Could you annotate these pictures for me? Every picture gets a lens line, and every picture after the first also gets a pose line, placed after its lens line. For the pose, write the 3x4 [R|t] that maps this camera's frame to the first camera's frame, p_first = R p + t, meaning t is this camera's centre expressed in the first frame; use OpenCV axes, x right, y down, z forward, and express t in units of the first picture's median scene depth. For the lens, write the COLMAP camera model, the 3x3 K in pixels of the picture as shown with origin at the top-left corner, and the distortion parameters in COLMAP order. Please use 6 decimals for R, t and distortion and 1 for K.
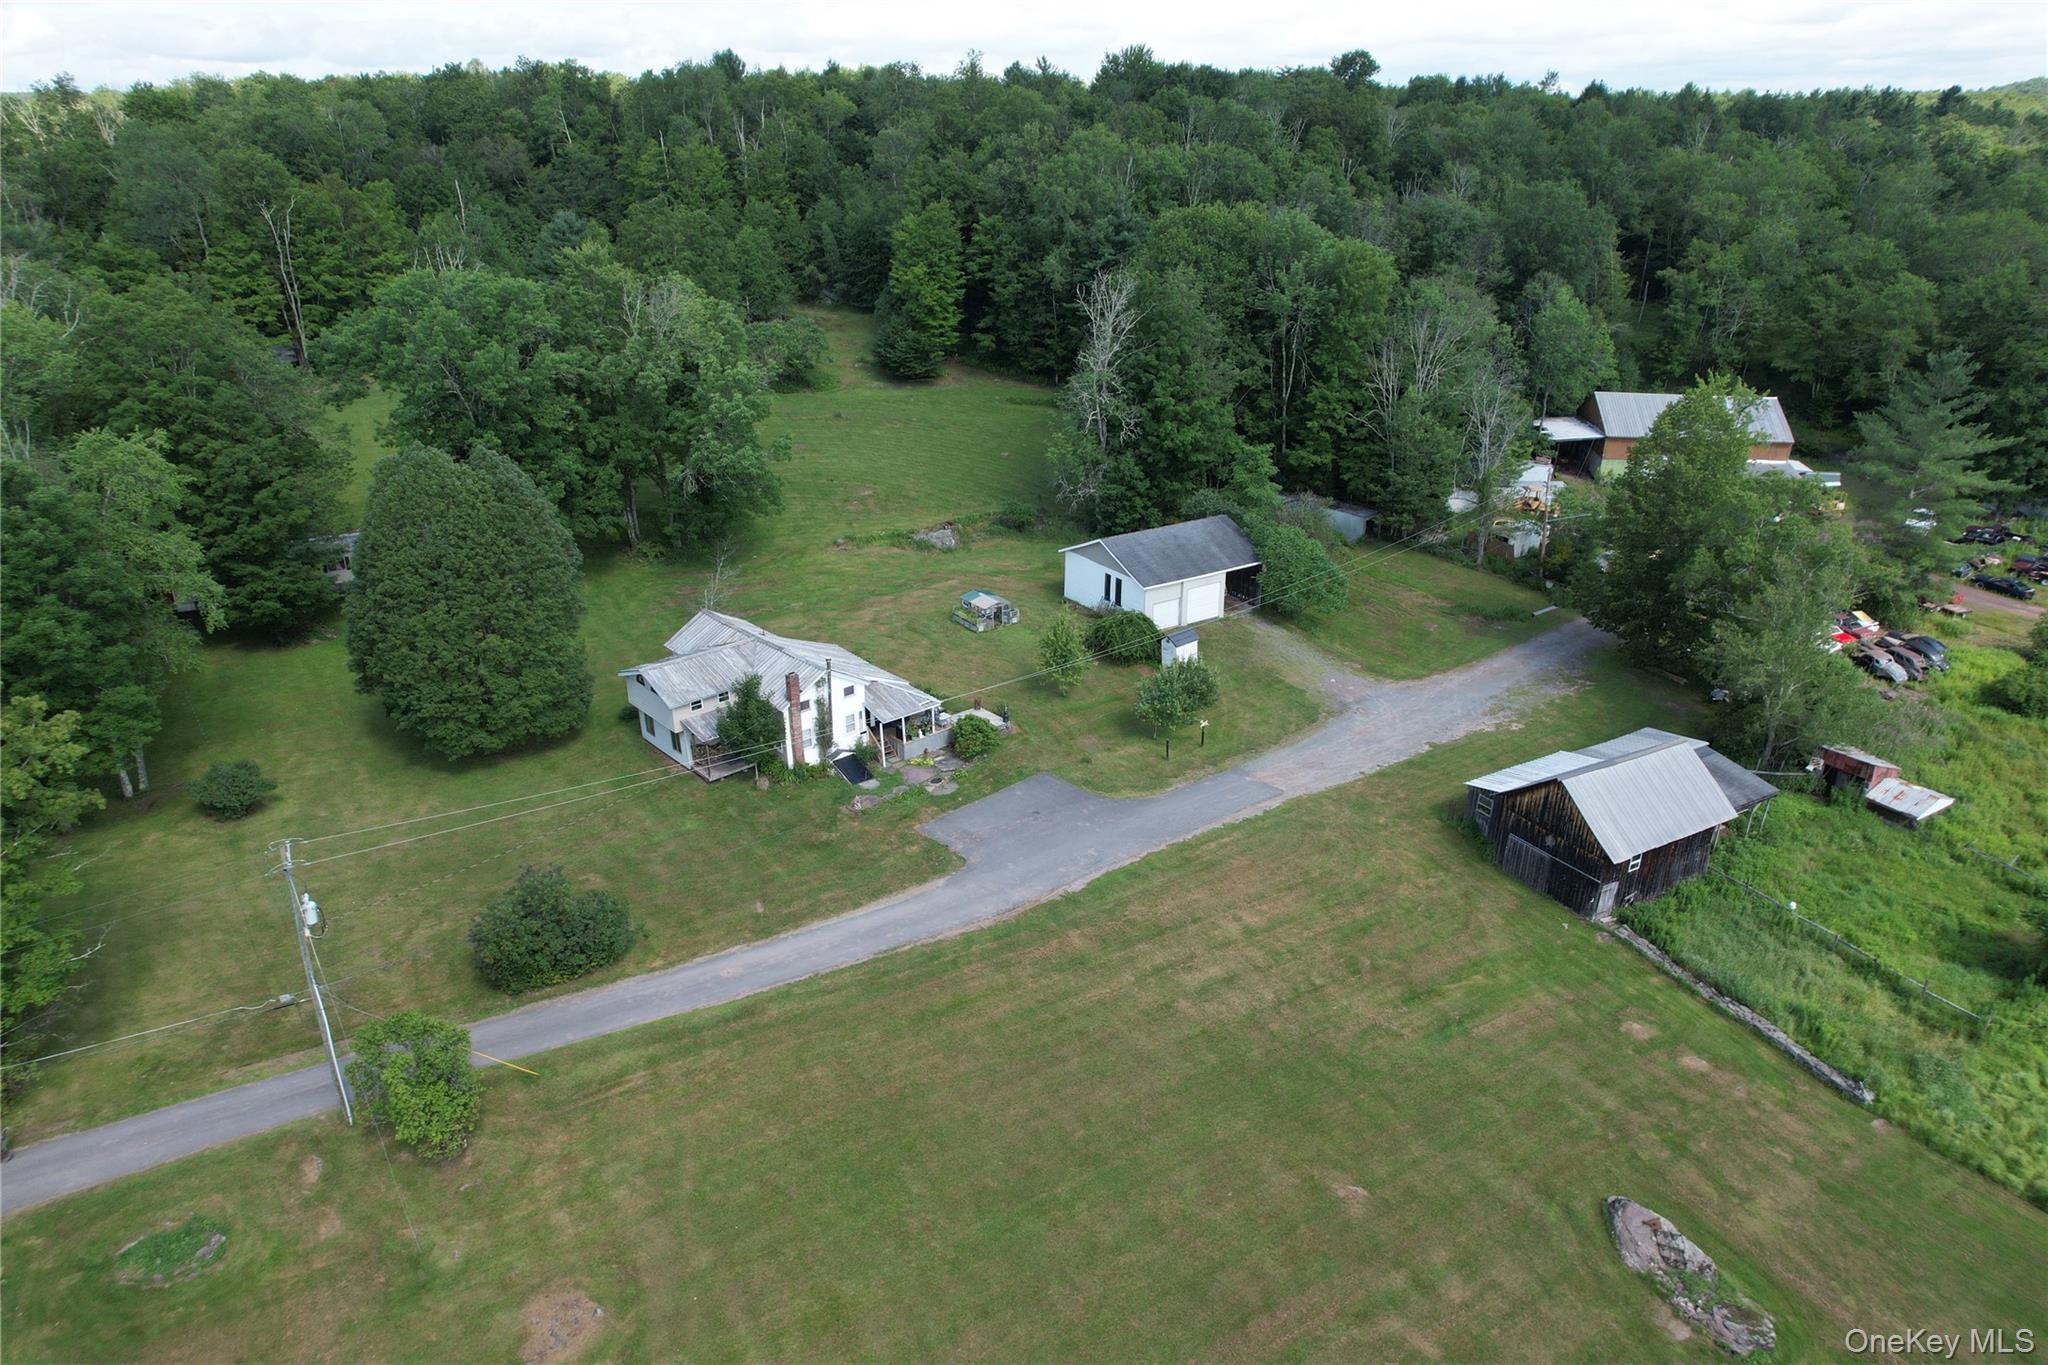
lens RADIAL K [[1315.7, 0, 1024.0], [0, 1315.7, 682.5], [0, 0, 1]] dist [-0.084547, 0.079370]
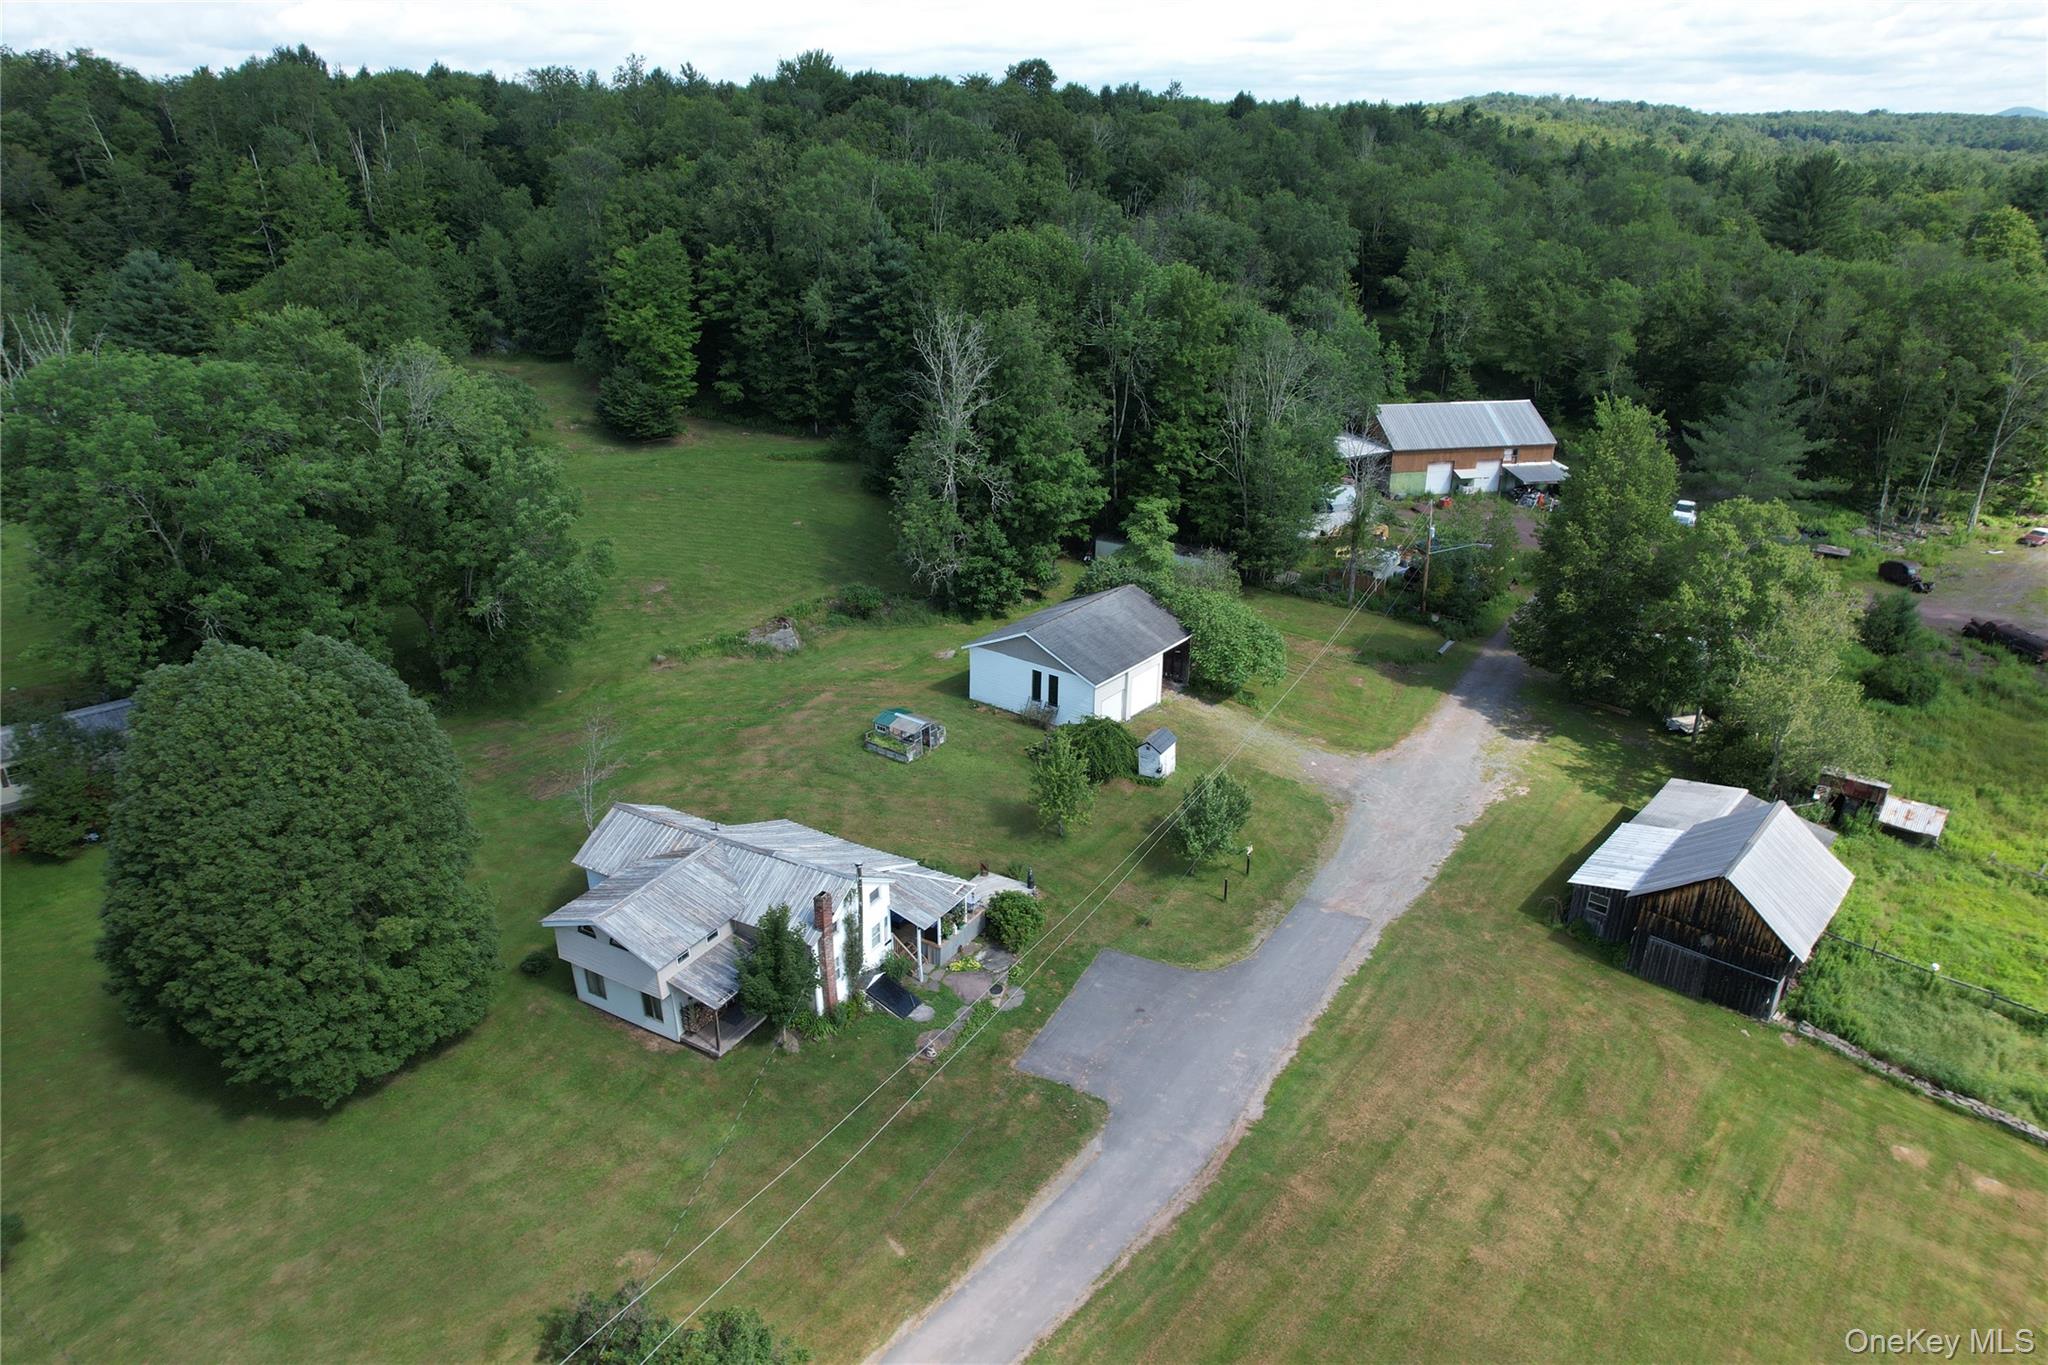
lens RADIAL K [[1315.7, 0, 1024.0], [0, 1315.7, 682.5], [0, 0, 1]] dist [-0.084547, 0.079370]
pose [[0.945228, -0.123698, 0.302063, -0.176583], [0.124987, 0.992043, 0.015140, -0.077729], [-0.301532, 0.023443, 0.953168, 0.163784]]
